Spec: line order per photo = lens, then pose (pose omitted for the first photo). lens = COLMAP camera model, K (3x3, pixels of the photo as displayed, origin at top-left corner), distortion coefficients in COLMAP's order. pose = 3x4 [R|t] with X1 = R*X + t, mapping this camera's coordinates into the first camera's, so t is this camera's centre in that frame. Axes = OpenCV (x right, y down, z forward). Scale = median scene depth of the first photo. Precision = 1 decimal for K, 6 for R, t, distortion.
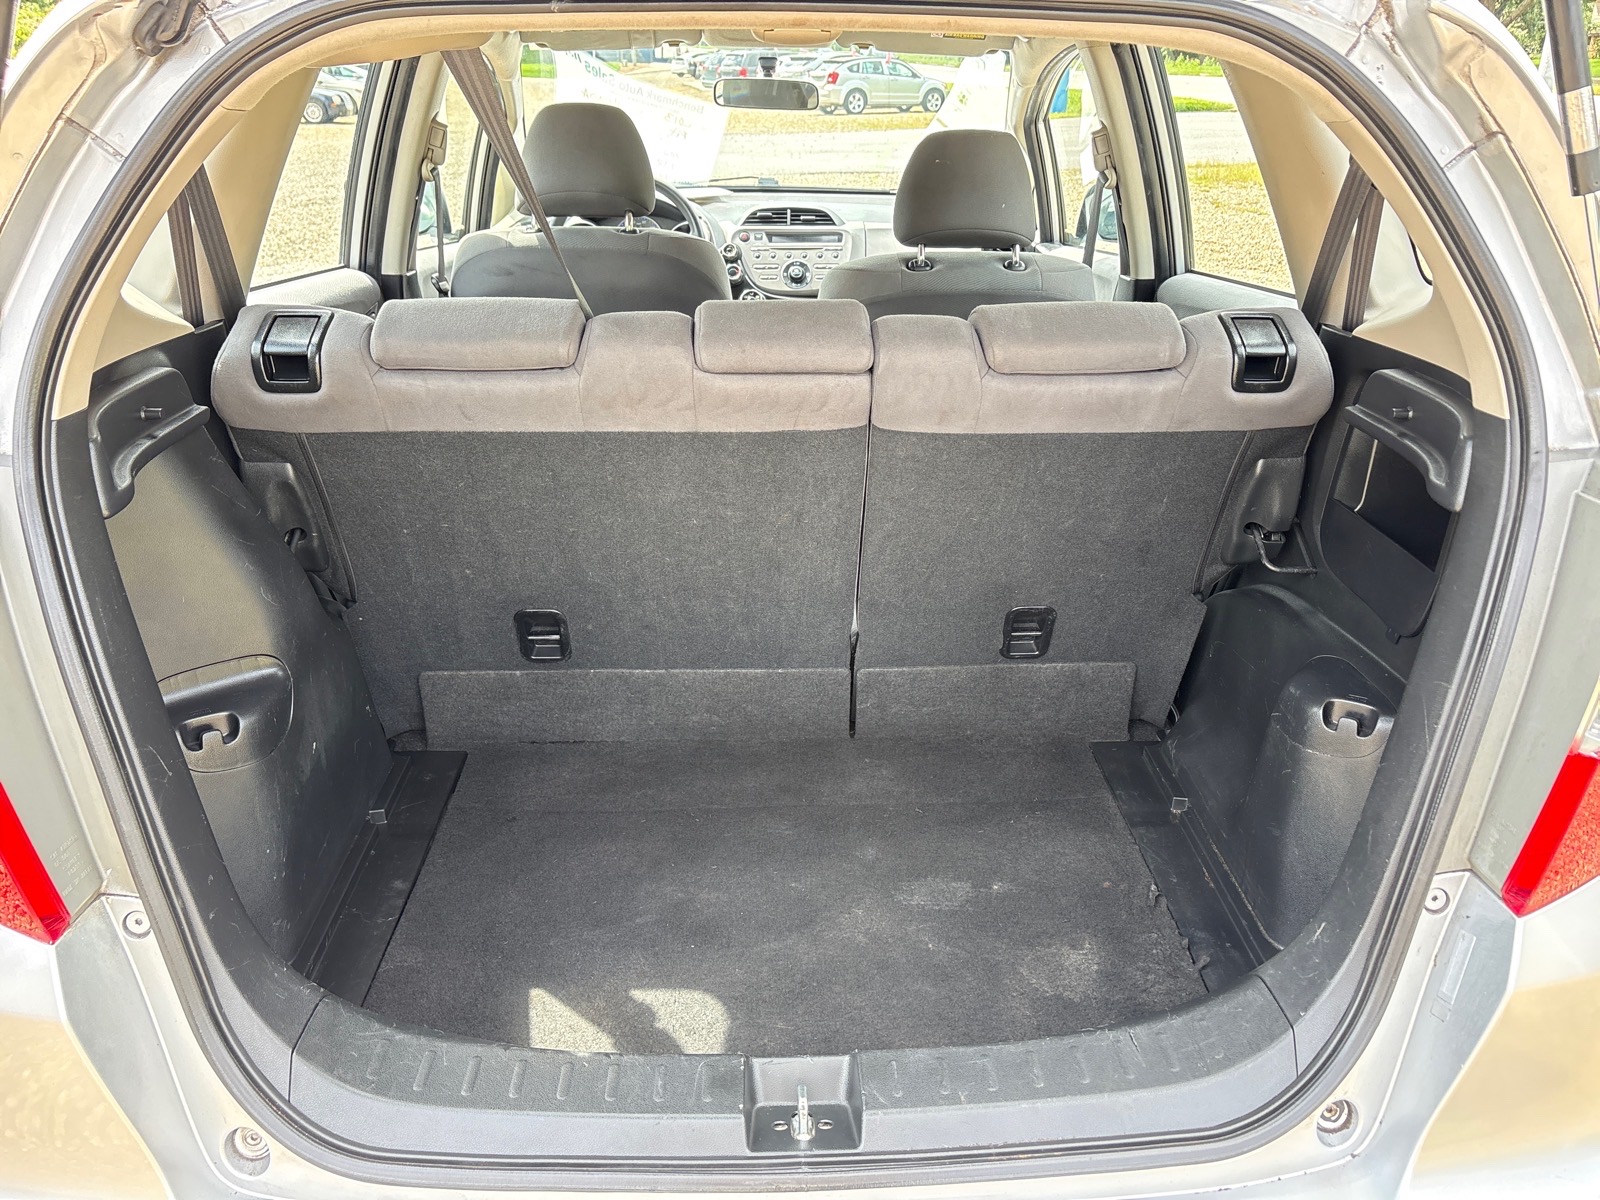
lens RADIAL K [[1201.4, 0, 802.8], [0, 1201.4, 609.2], [0, 0, 1]] dist [0.086508, -0.115638]
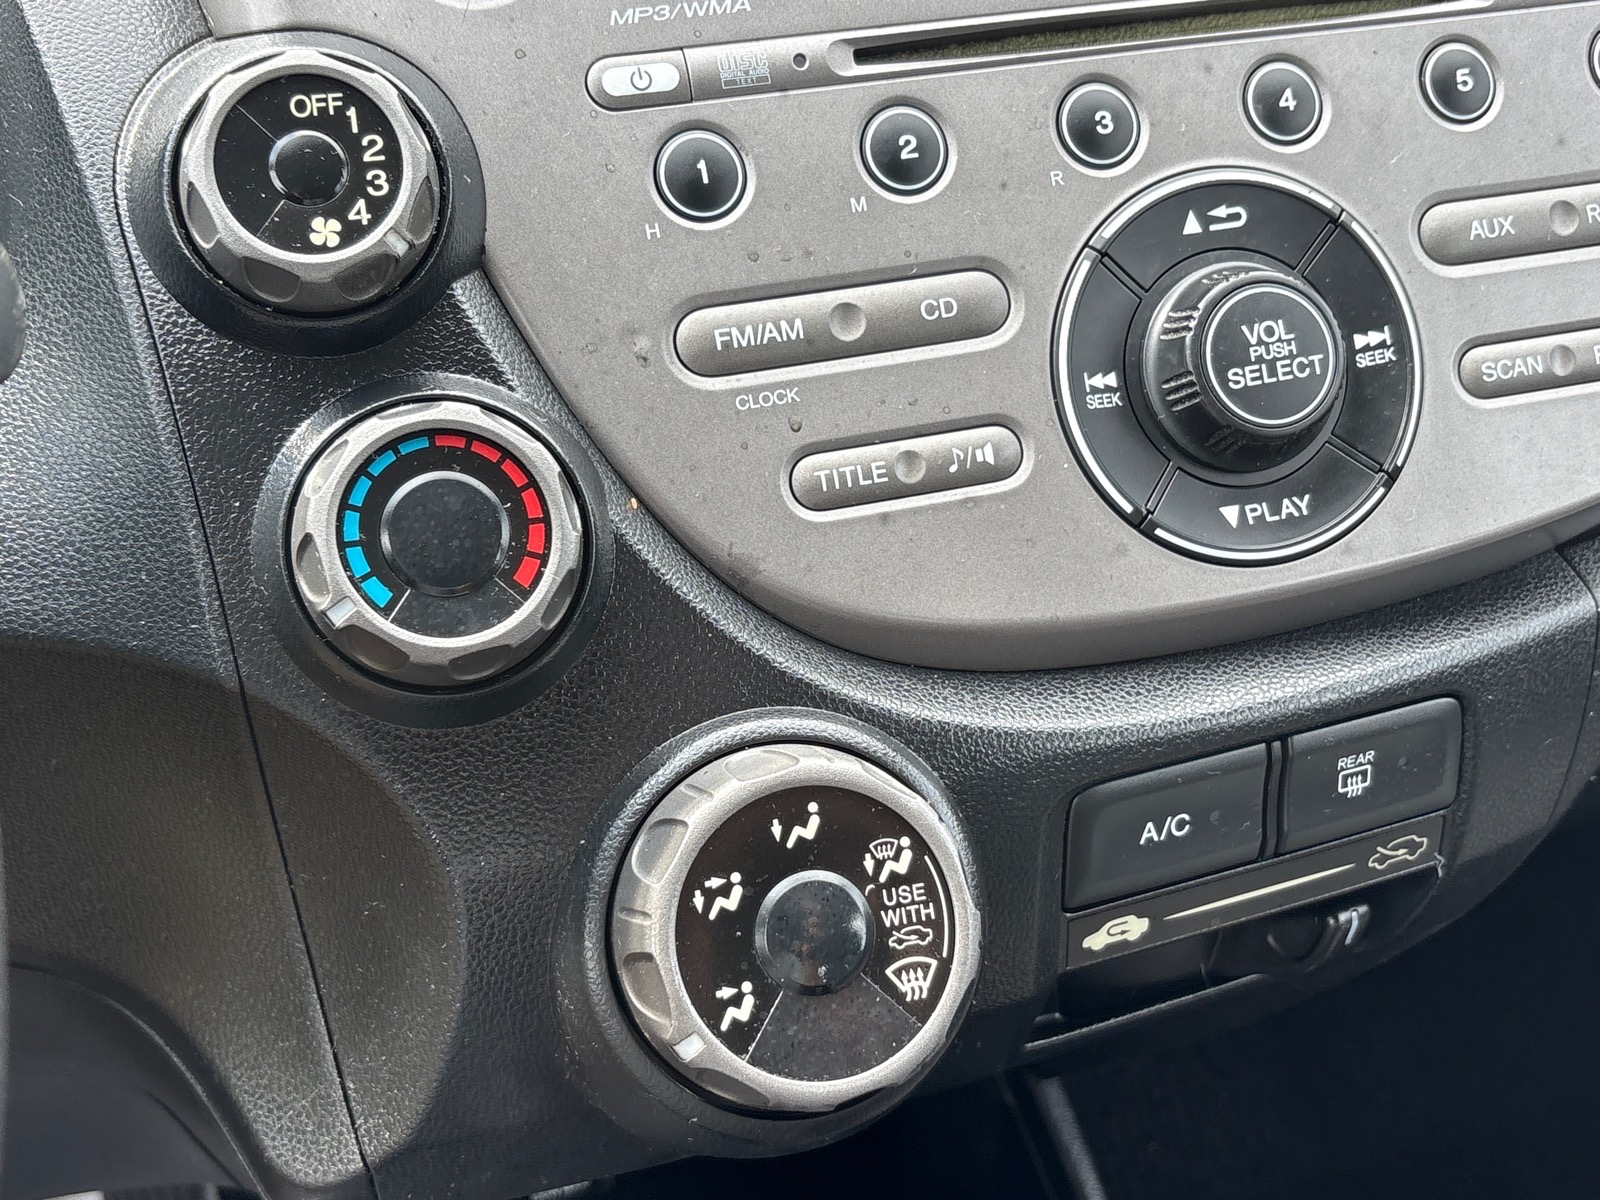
lens RADIAL K [[1939.8, 0, 800.0], [0, 1939.8, 600.0], [0, 0, 1]] dist [0.161711, -0.746267]
pose [[0.947504, -0.180002, 0.264265, -0.067197], [0.134386, 0.974130, 0.181687, -0.287980], [-0.290132, -0.136636, 0.947182, 0.884180]]
